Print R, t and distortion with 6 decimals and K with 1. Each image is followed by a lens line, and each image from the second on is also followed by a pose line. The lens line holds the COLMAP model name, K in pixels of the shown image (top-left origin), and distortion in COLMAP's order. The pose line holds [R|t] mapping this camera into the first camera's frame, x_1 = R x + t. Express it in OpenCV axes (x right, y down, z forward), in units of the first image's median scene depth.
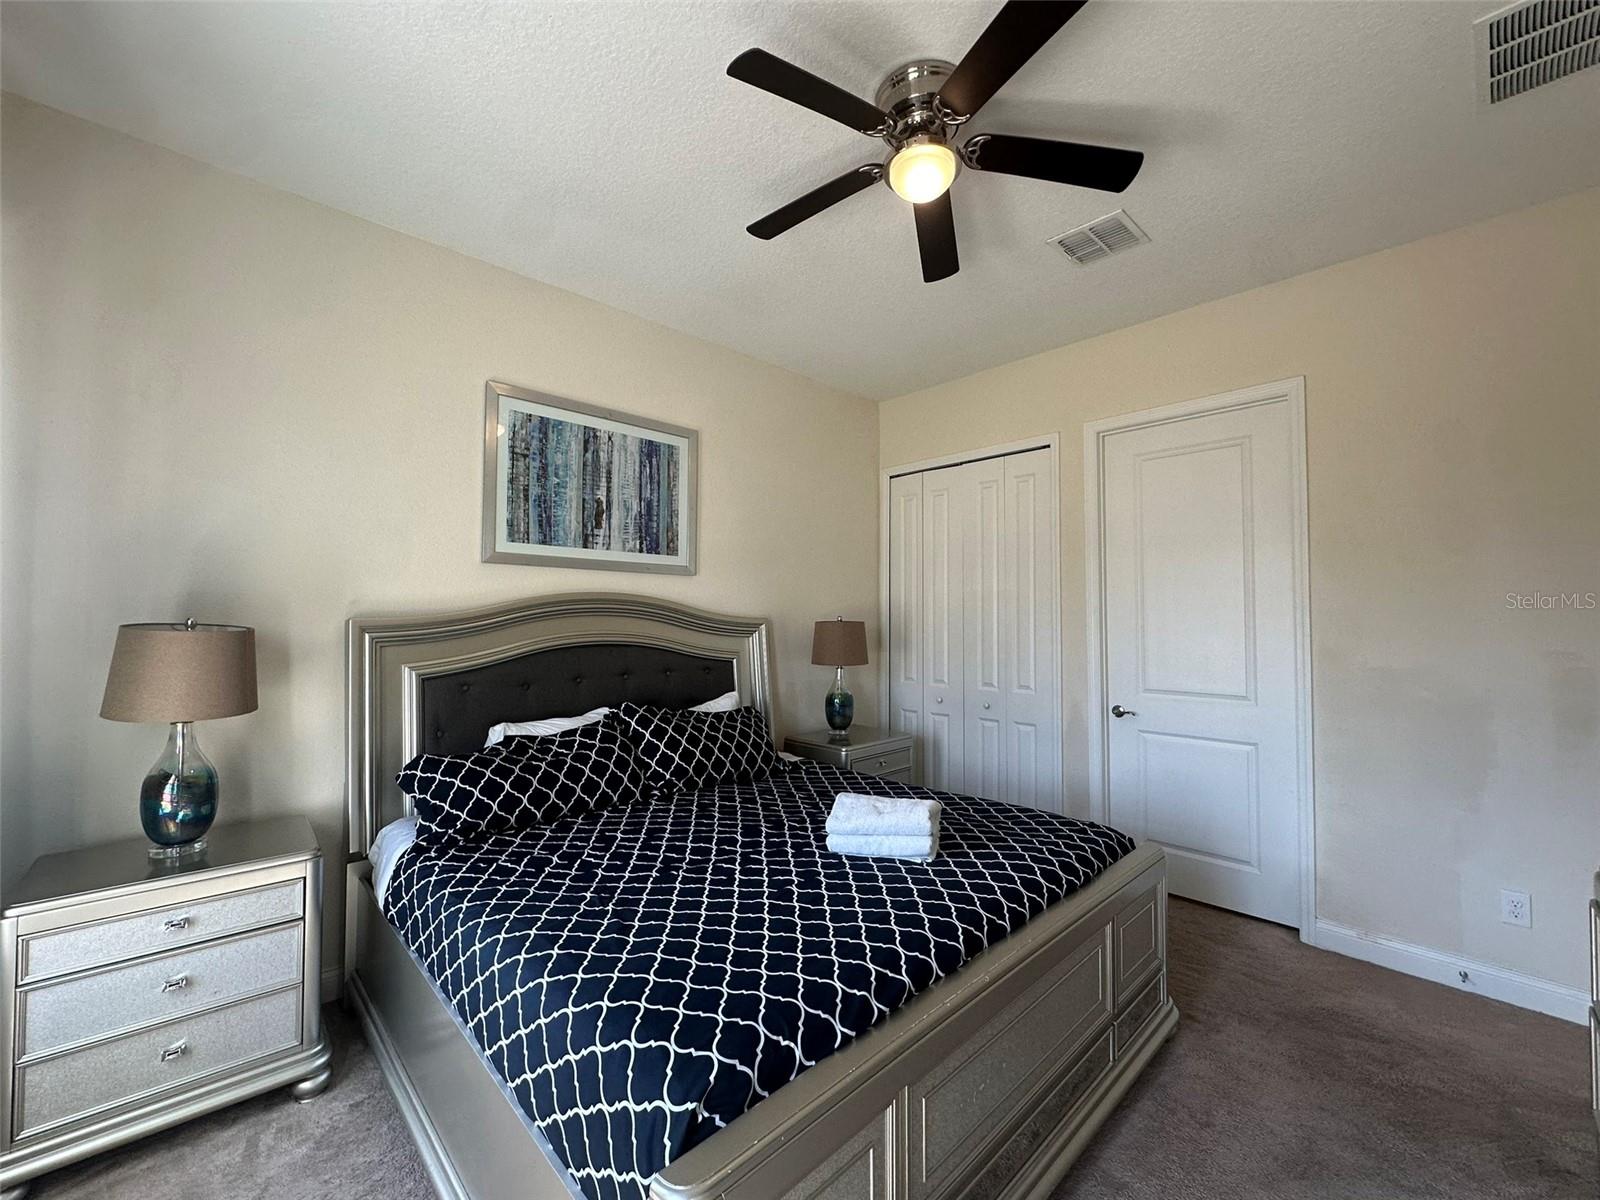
lens RADIAL K [[643.1, 0, 800.7], [0, 643.1, 602.3], [0, 0, 1]] dist [-0.000262, 0.000020]
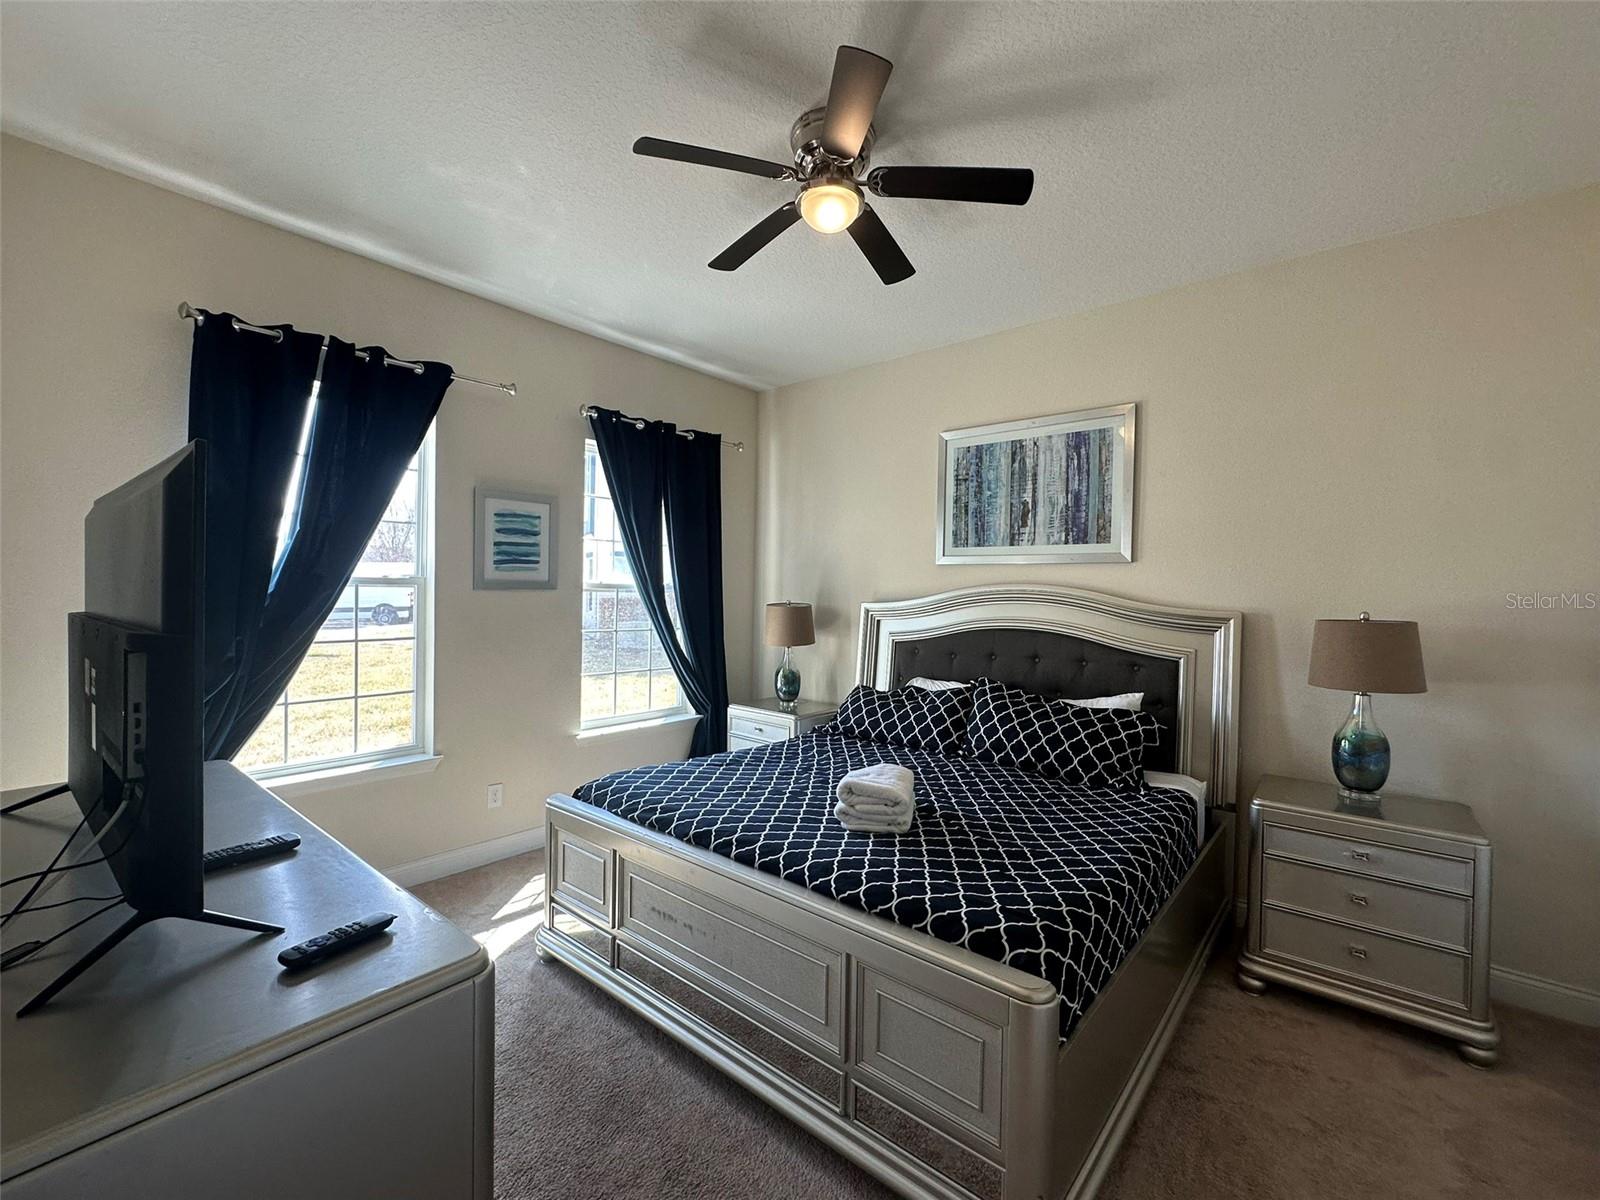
lens RADIAL K [[644.7, 0, 800.9], [0, 644.7, 596.4], [0, 0, 1]] dist [0.000069, 0.000003]
pose [[0.132594, 0.008745, -0.991132, 0.752350], [0.010174, 0.999896, 0.010184, -0.007917], [0.991118, -0.011434, 0.132491, 0.451738]]
